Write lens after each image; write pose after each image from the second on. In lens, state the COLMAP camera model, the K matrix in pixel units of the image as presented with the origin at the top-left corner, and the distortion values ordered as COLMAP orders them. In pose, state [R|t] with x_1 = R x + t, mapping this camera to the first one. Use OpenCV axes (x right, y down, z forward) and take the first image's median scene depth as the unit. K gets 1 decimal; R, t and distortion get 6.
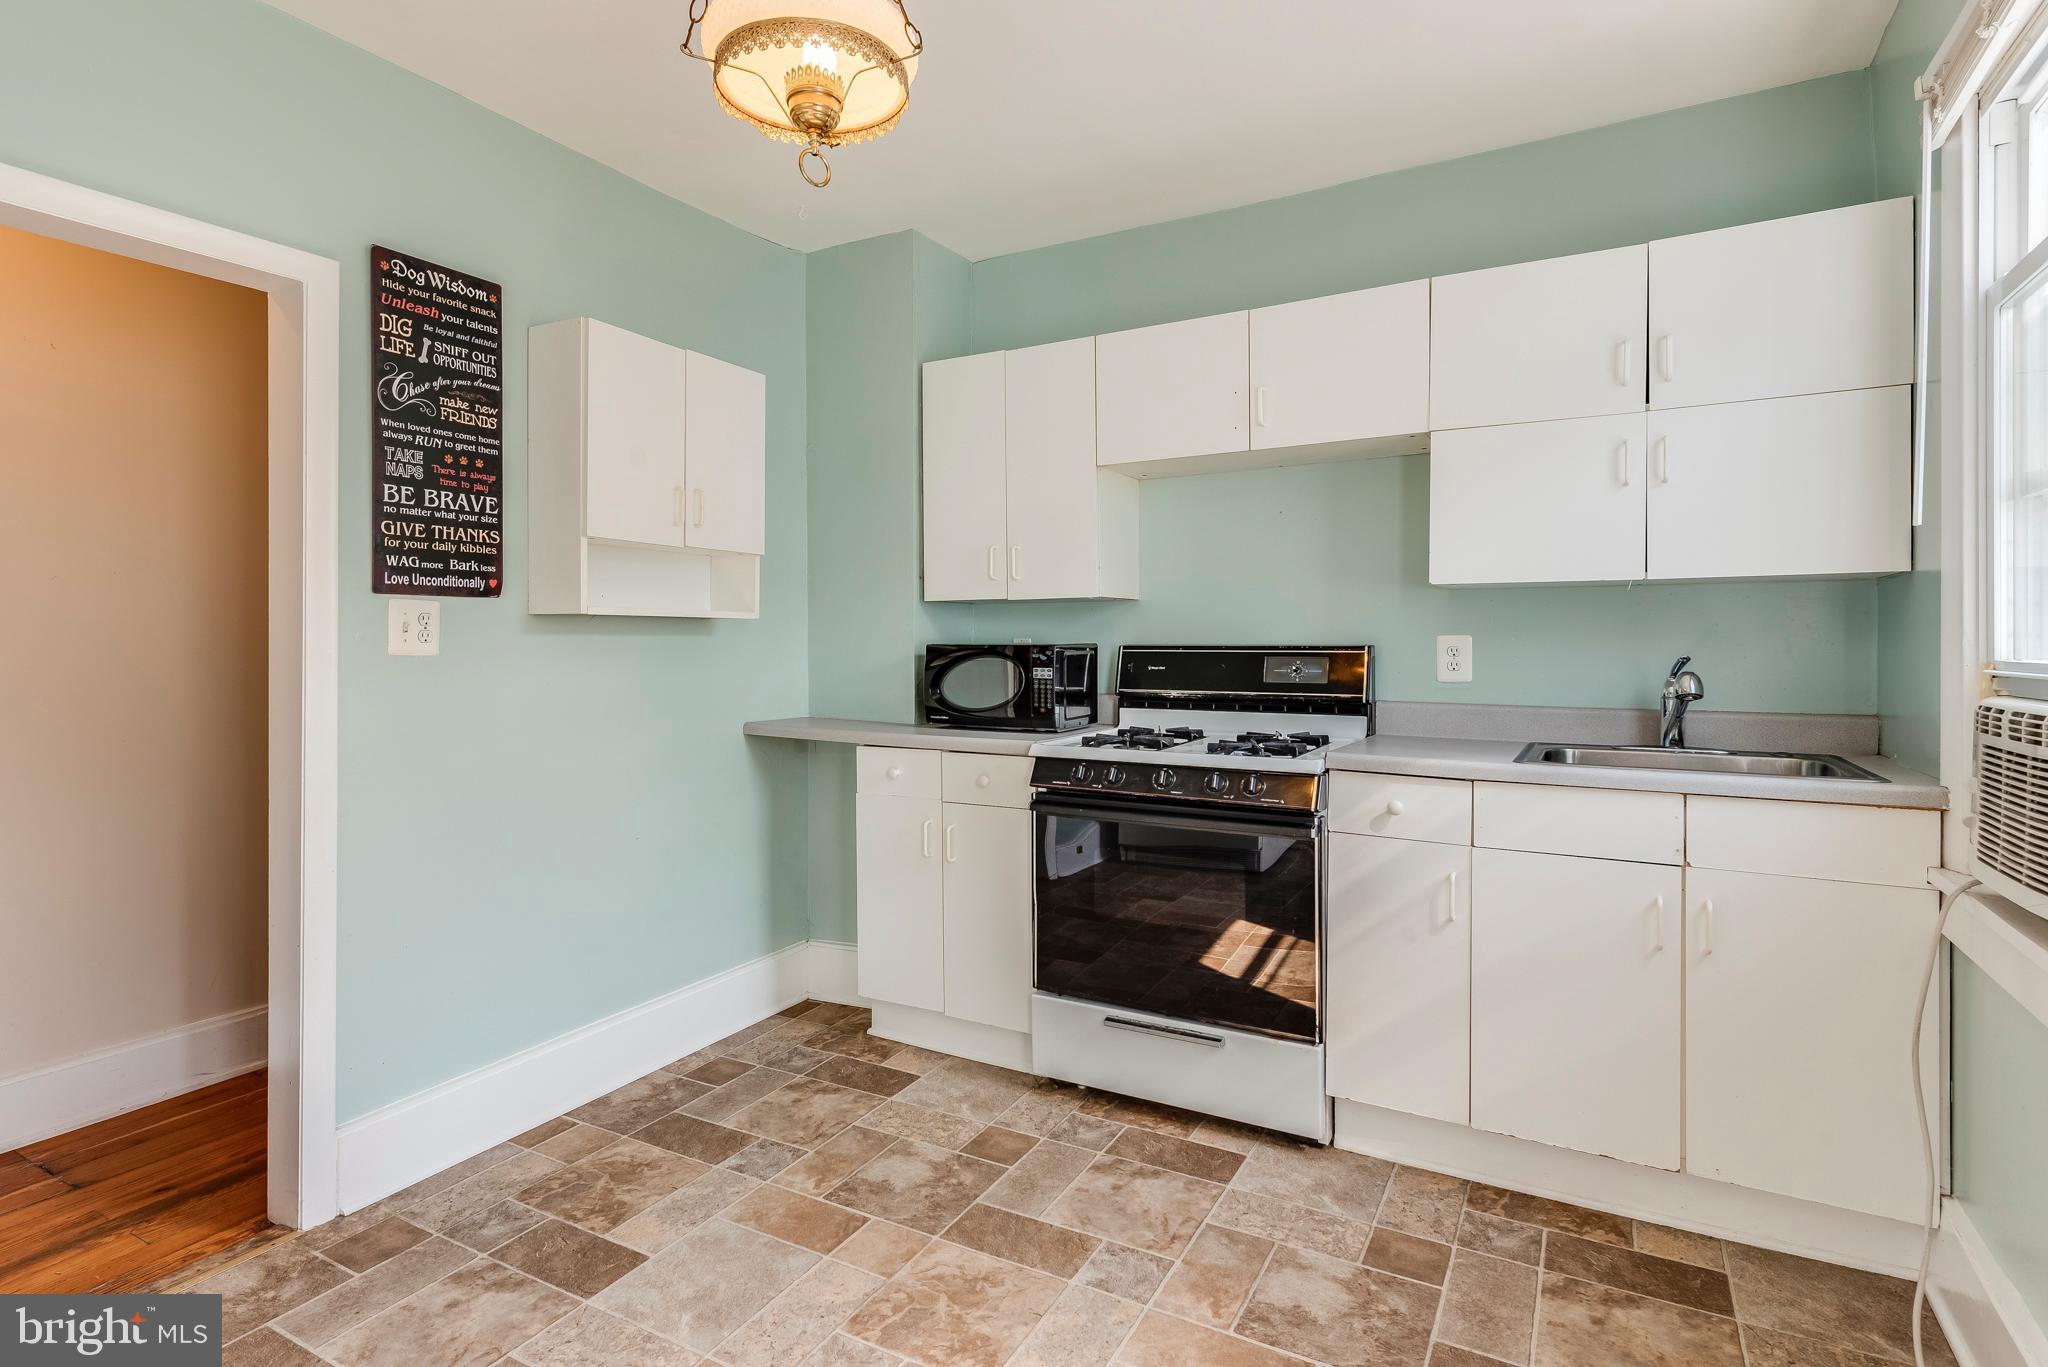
lens RADIAL K [[1049.5, 0, 1004.0], [0, 1049.5, 643.9], [0, 0, 1]] dist [0.002846, -0.004414]
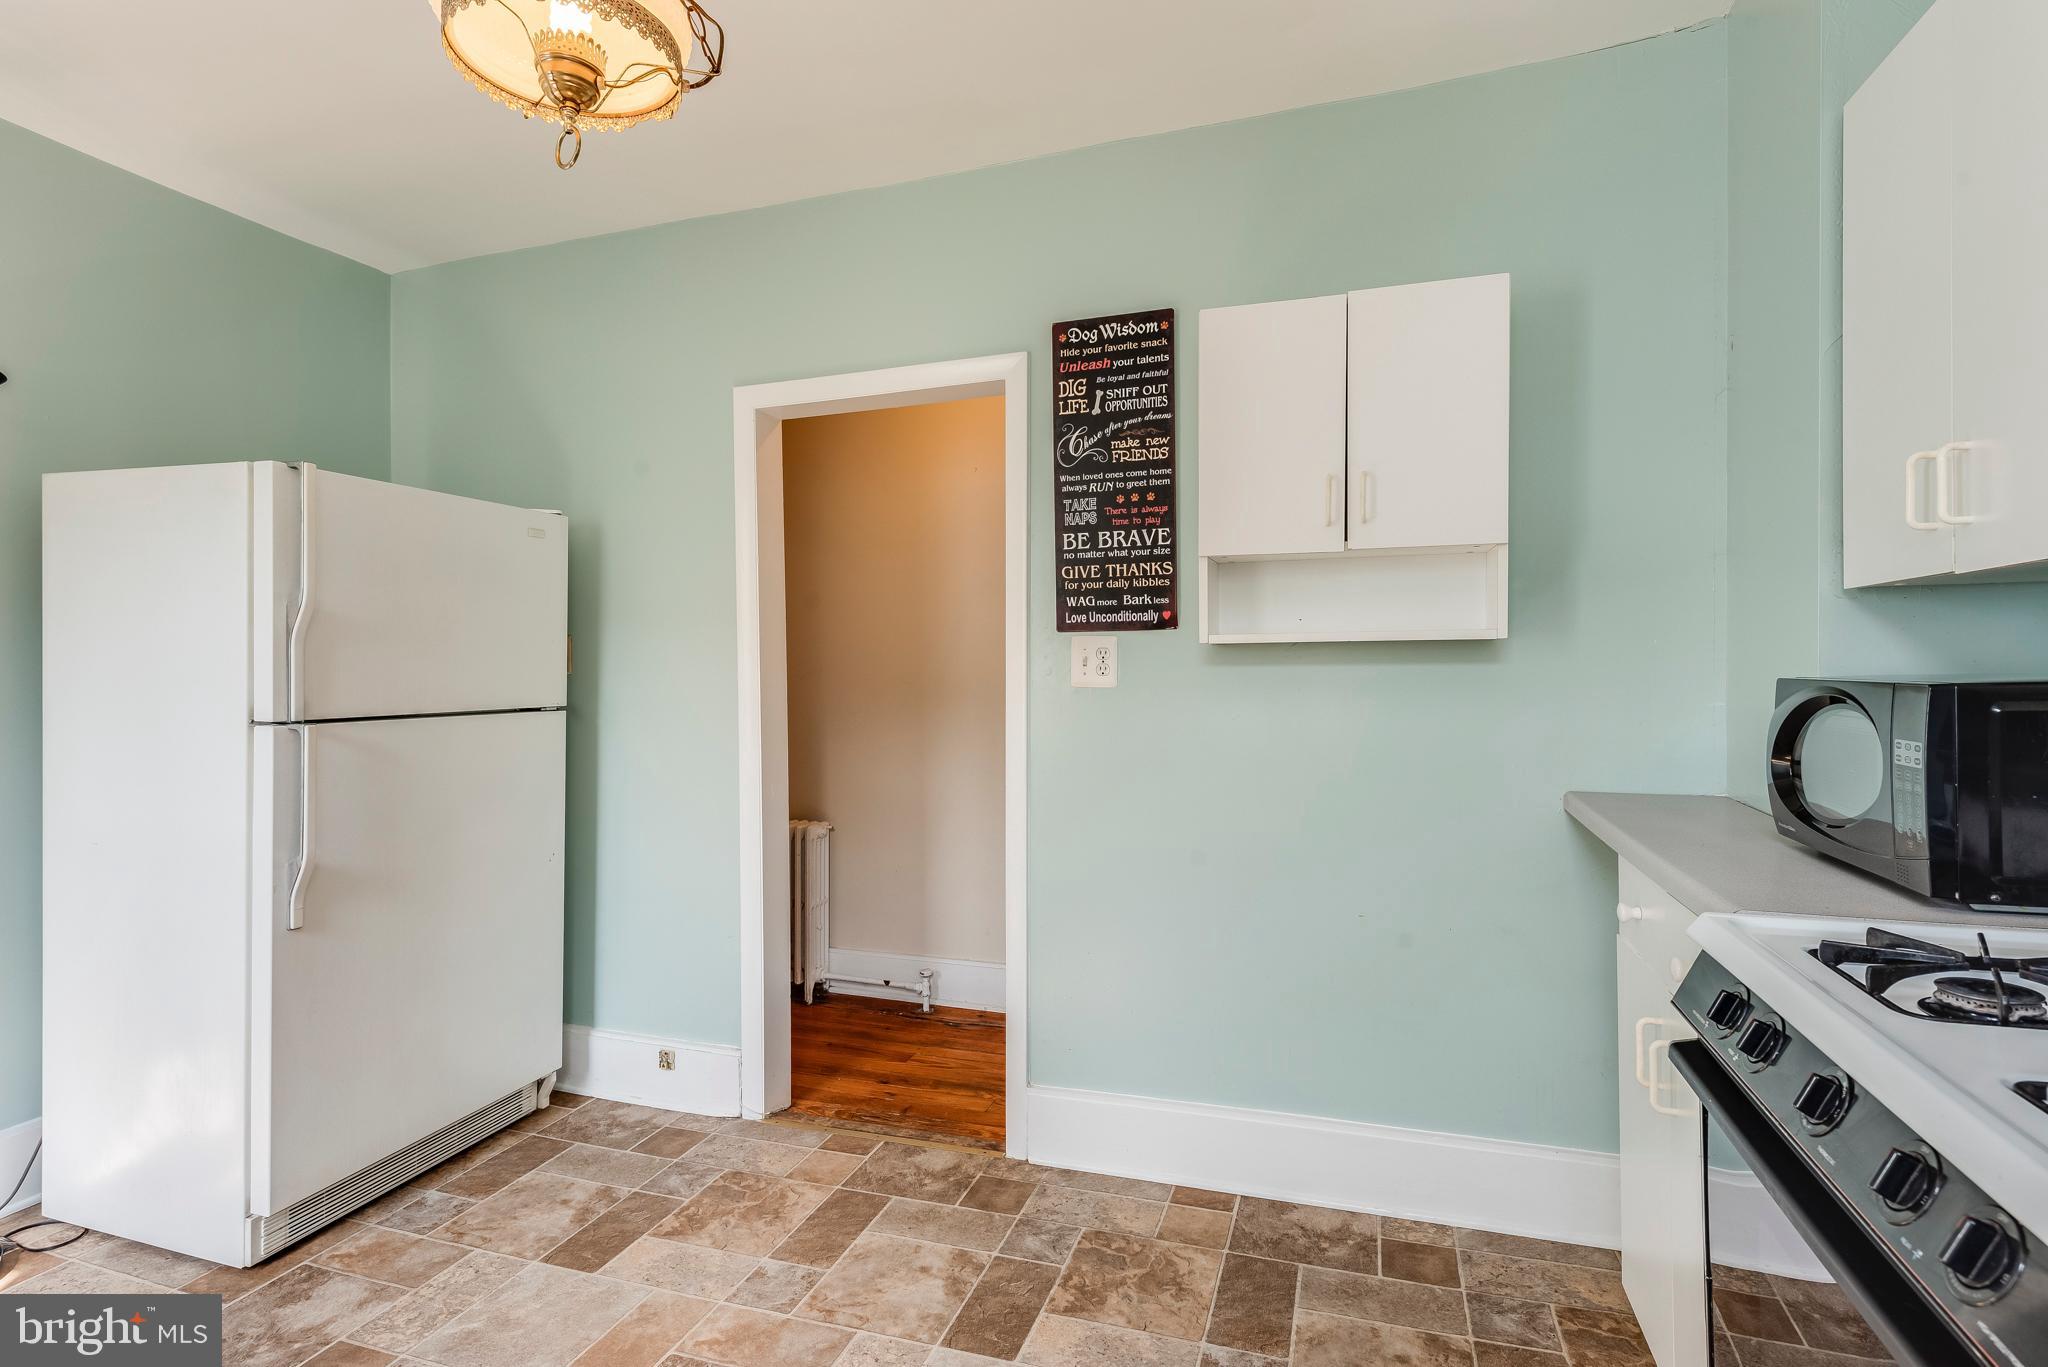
lens RADIAL K [[974.8, 0, 1032.6], [0, 974.8, 683.0], [0, 0, 1]] dist [-0.009309, -0.001064]
pose [[0.195022, 0.011631, -0.980730, 0.405831], [0.003903, 0.999913, 0.012634, -0.006910], [0.980791, -0.006292, 0.194960, 0.735665]]
